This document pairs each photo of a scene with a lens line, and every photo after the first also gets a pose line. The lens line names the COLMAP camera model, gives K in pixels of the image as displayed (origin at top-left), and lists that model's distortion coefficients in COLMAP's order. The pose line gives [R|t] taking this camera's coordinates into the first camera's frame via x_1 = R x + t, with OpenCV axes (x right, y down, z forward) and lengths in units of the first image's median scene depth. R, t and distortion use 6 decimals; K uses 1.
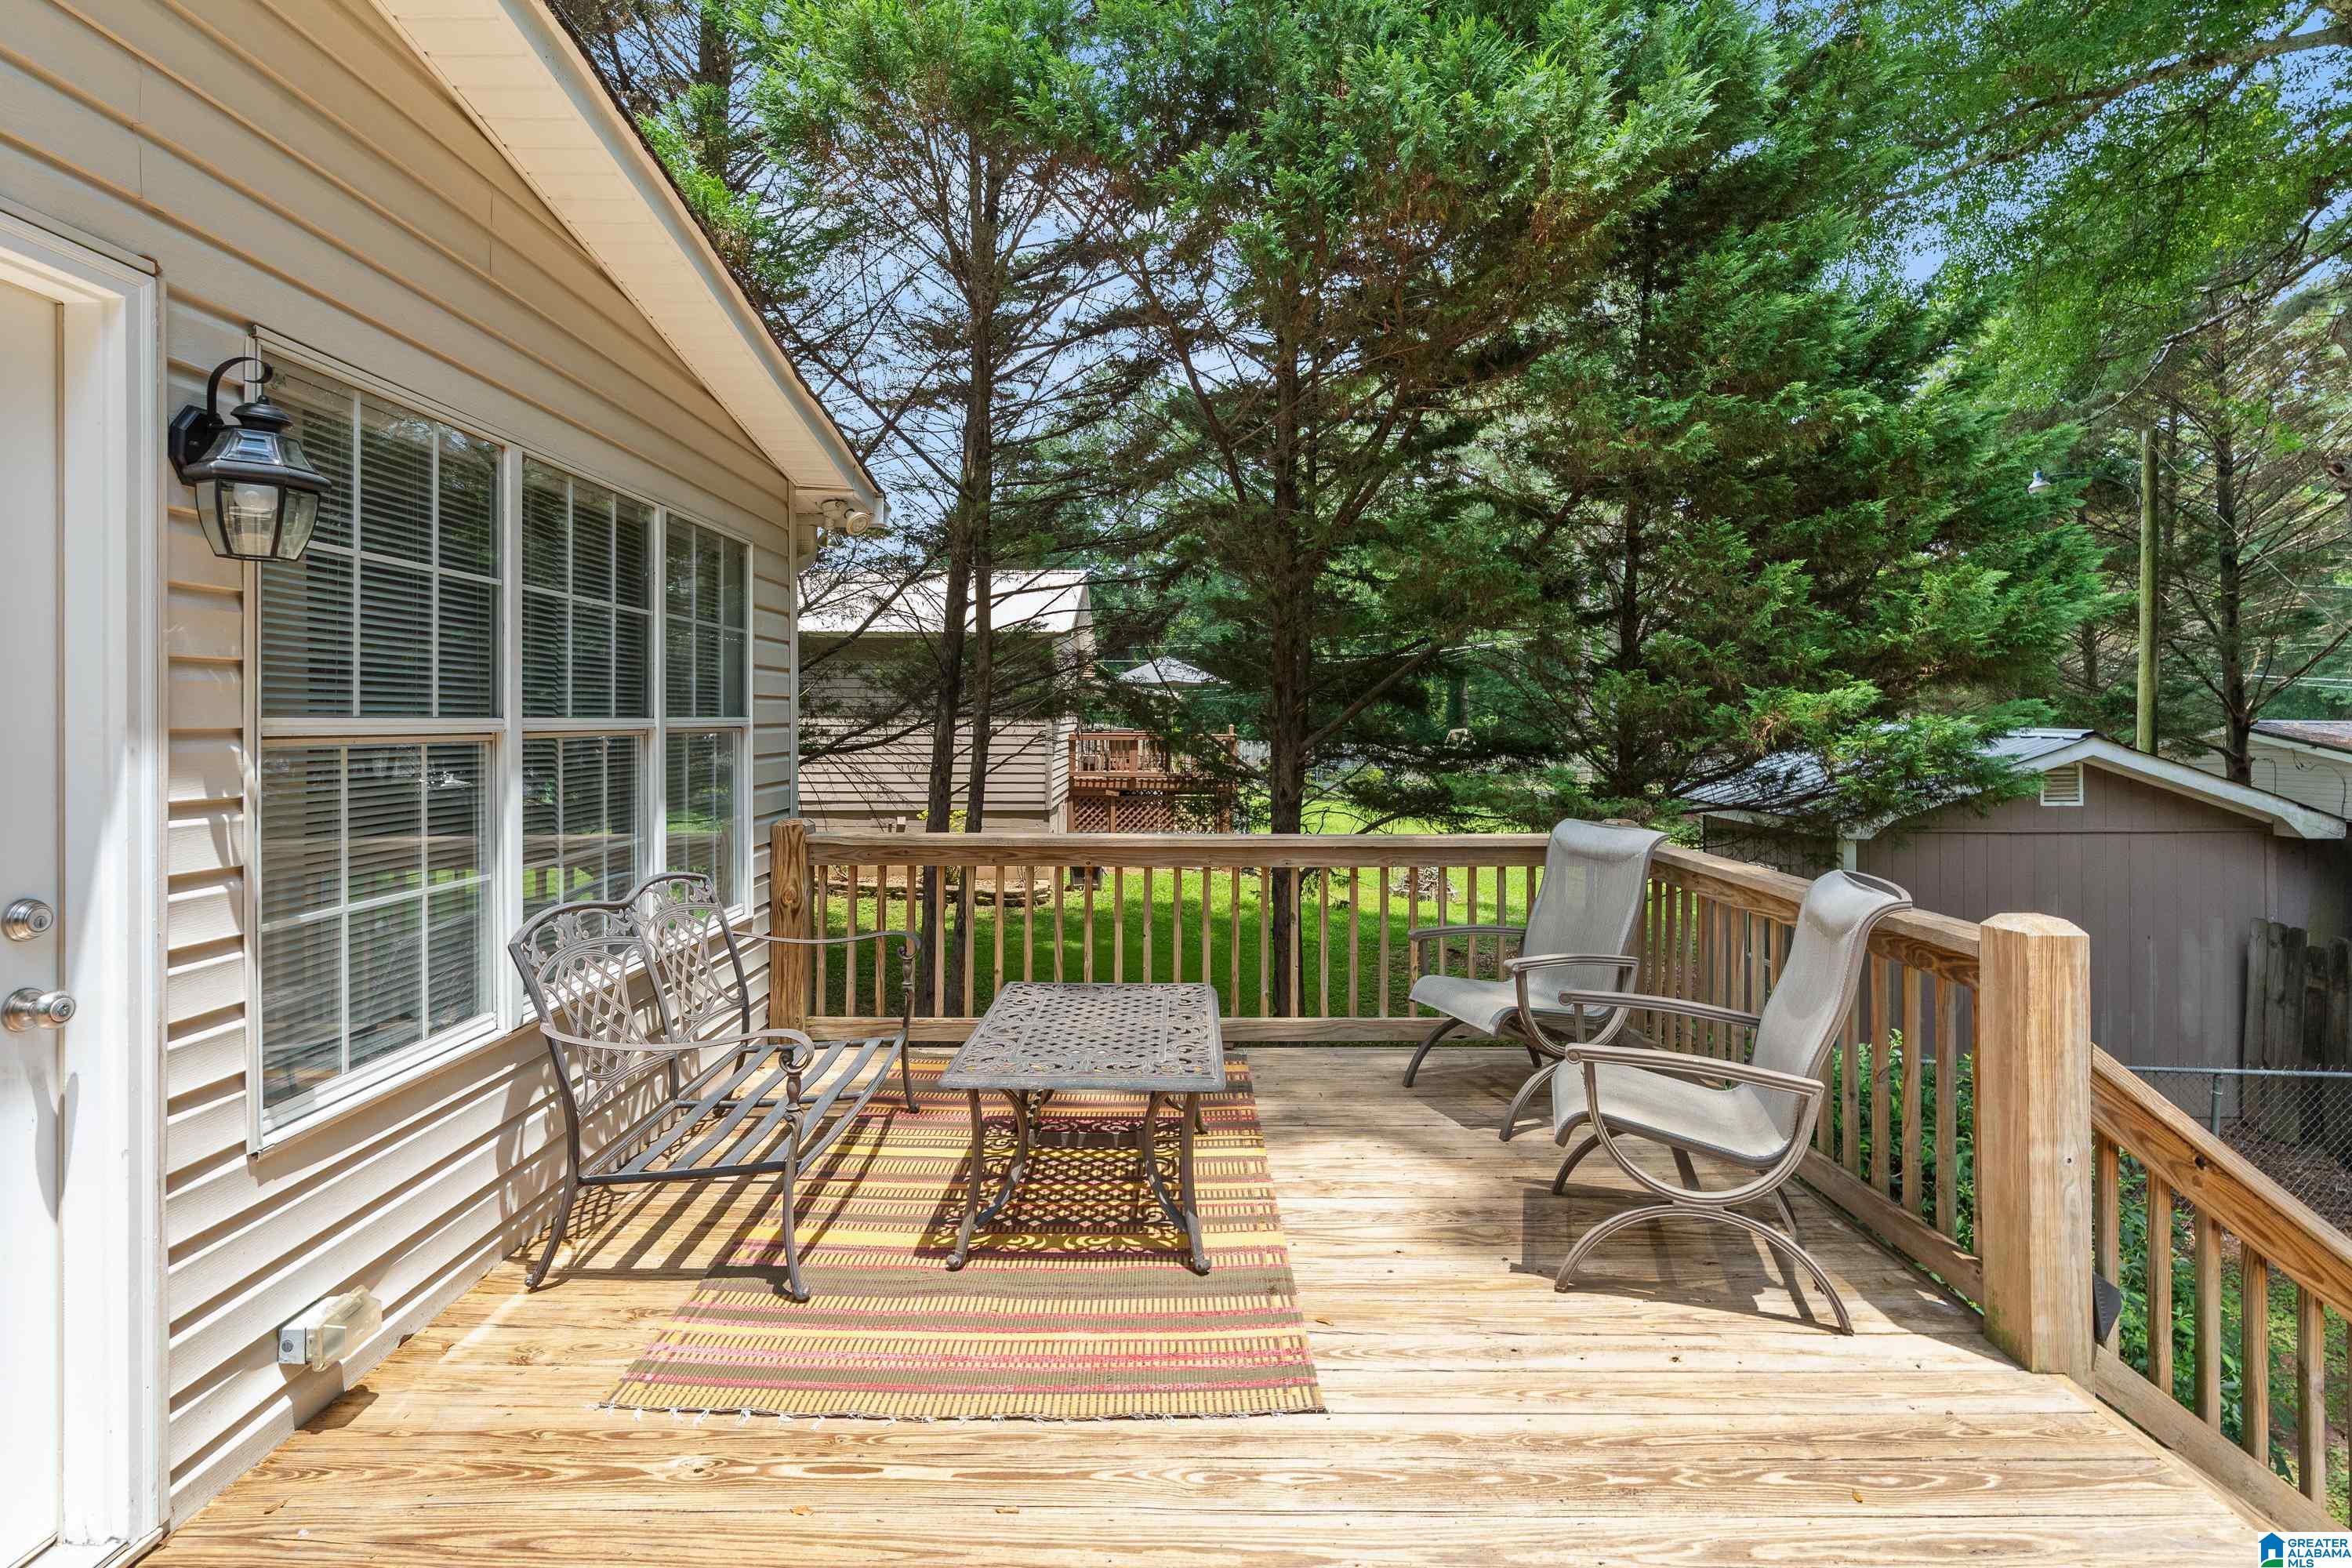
lens RADIAL K [[1099.5, 0, 1174.1], [0, 1099.5, 718.5], [0, 0, 1]] dist [0.000158, 0.000025]
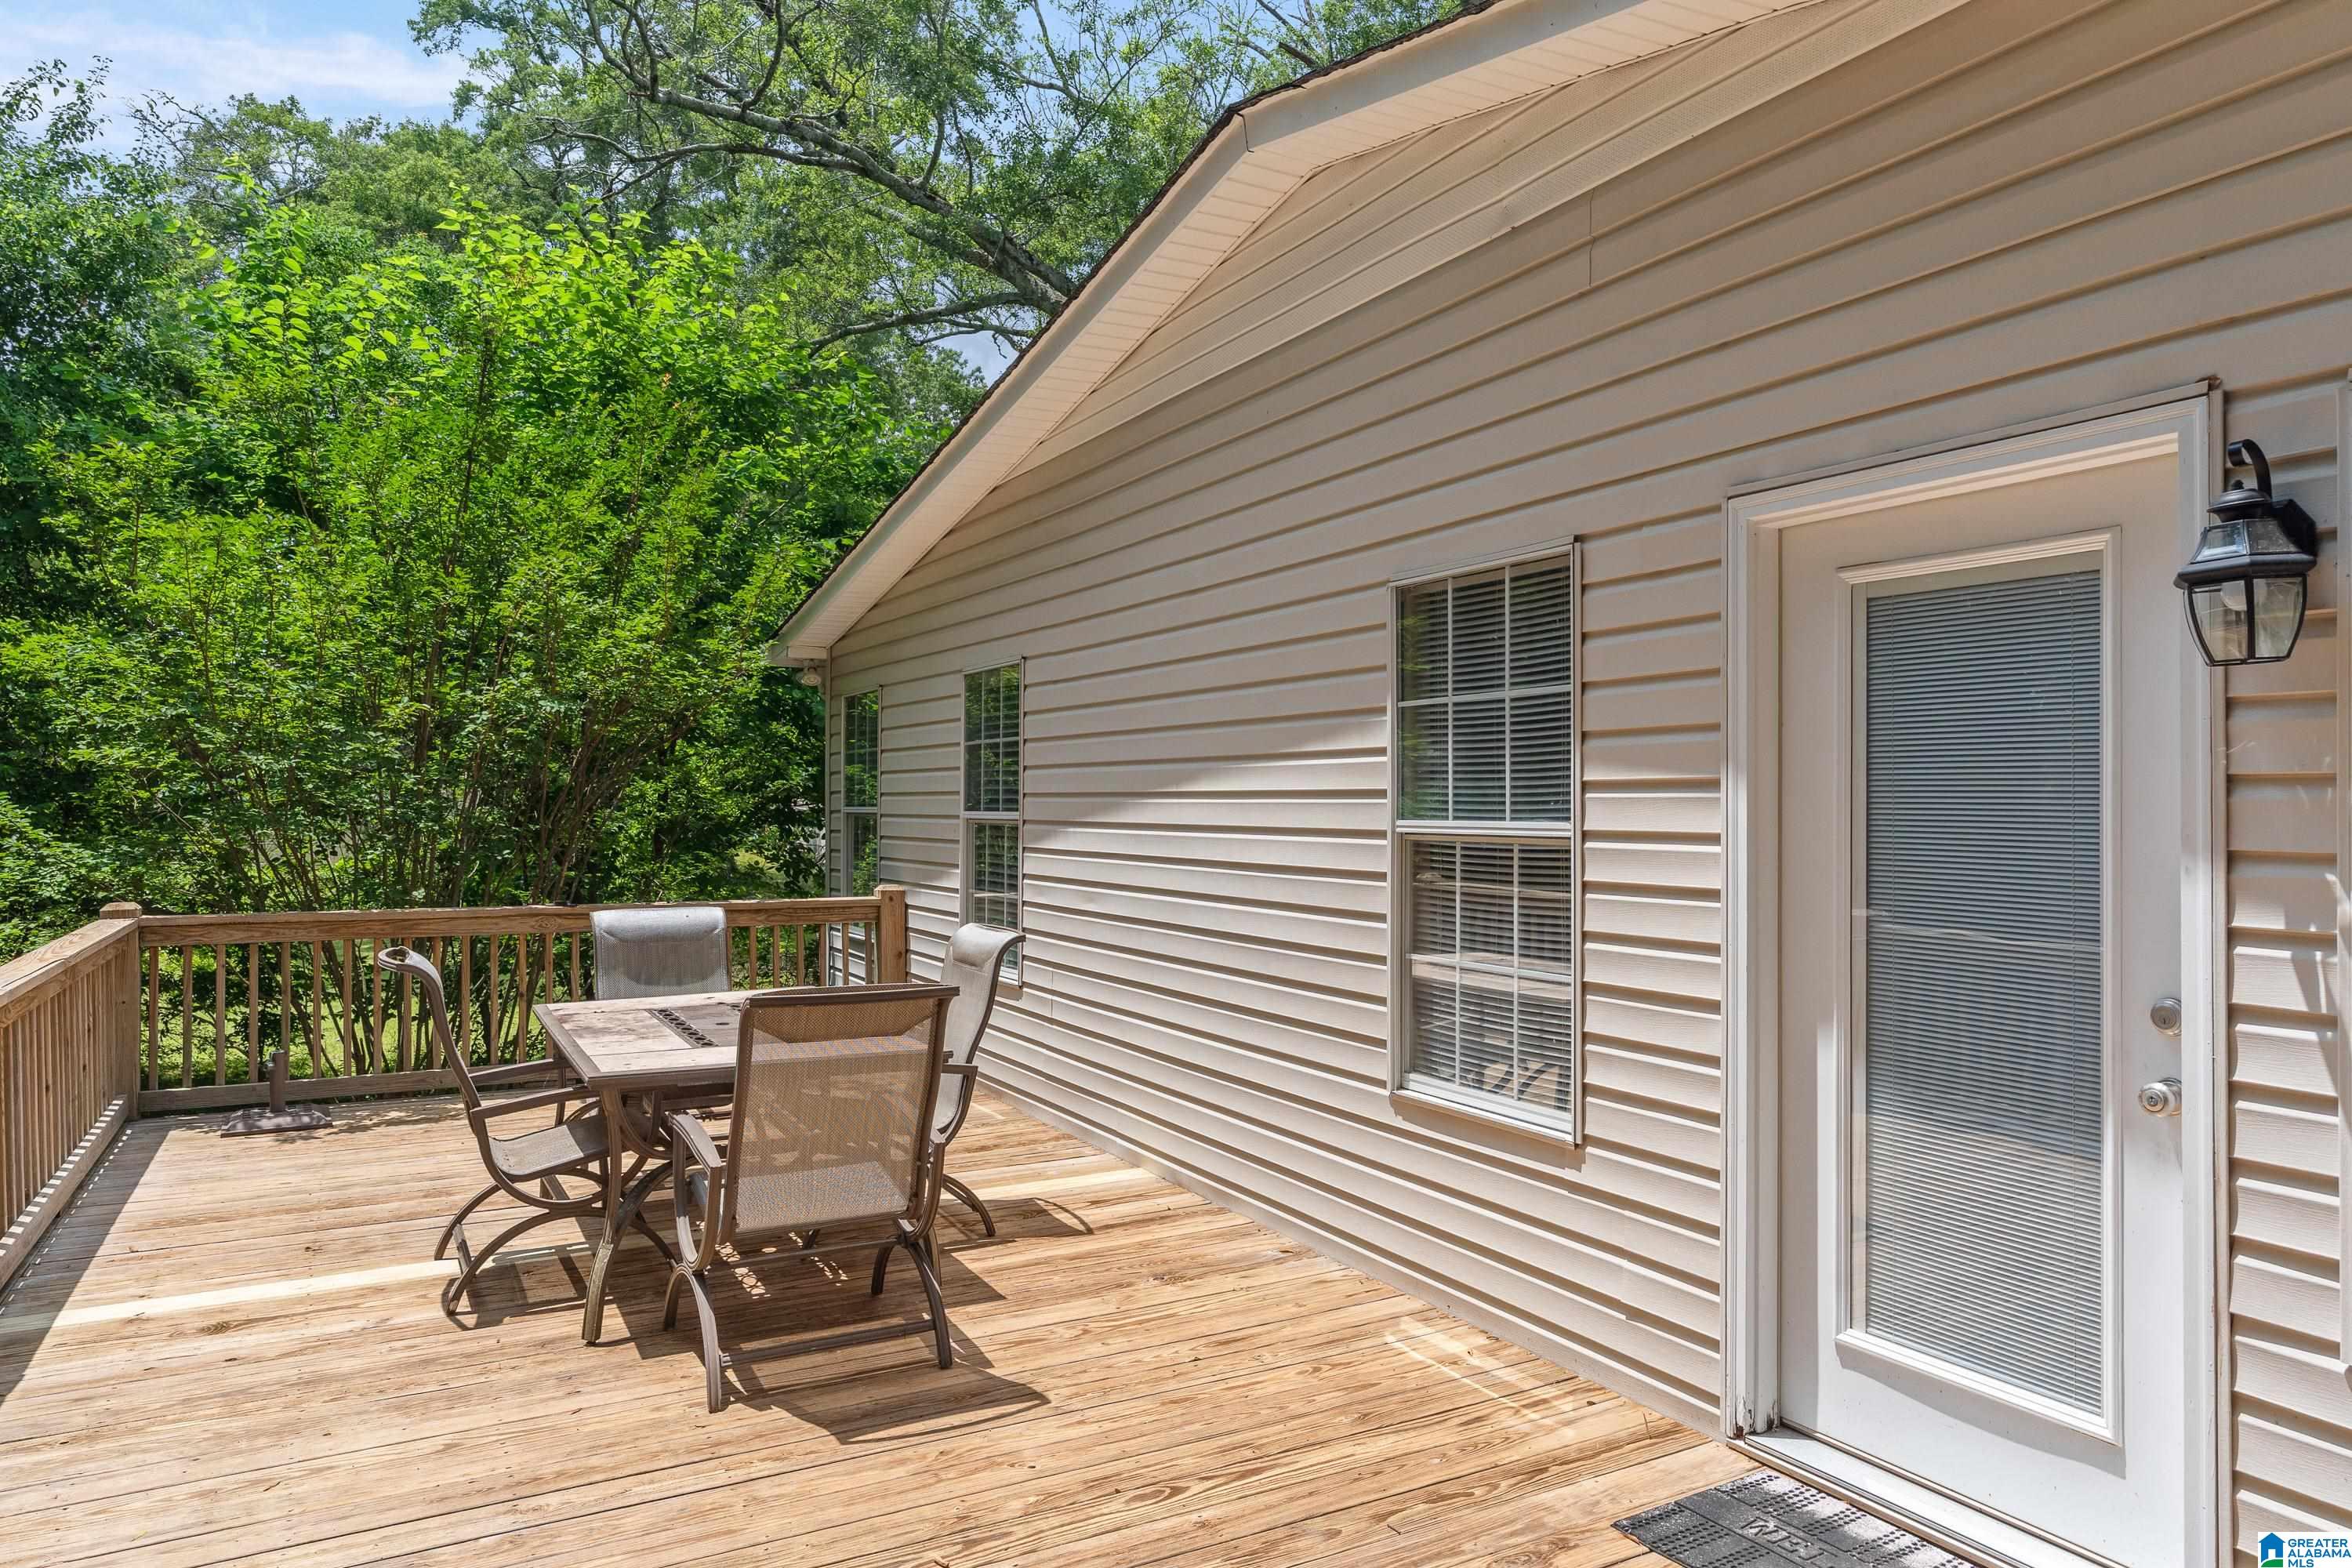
lens RADIAL K [[1480.7, 0, 1176.0], [0, 1480.7, 784.0], [0, 0, 1]] dist [-0.000089, -0.000064]
pose [[-0.876447, -0.008539, -0.481422, 0.516186], [-0.005090, 0.999951, -0.008469, -0.032172], [0.481471, -0.004972, -0.876448, 1.672325]]
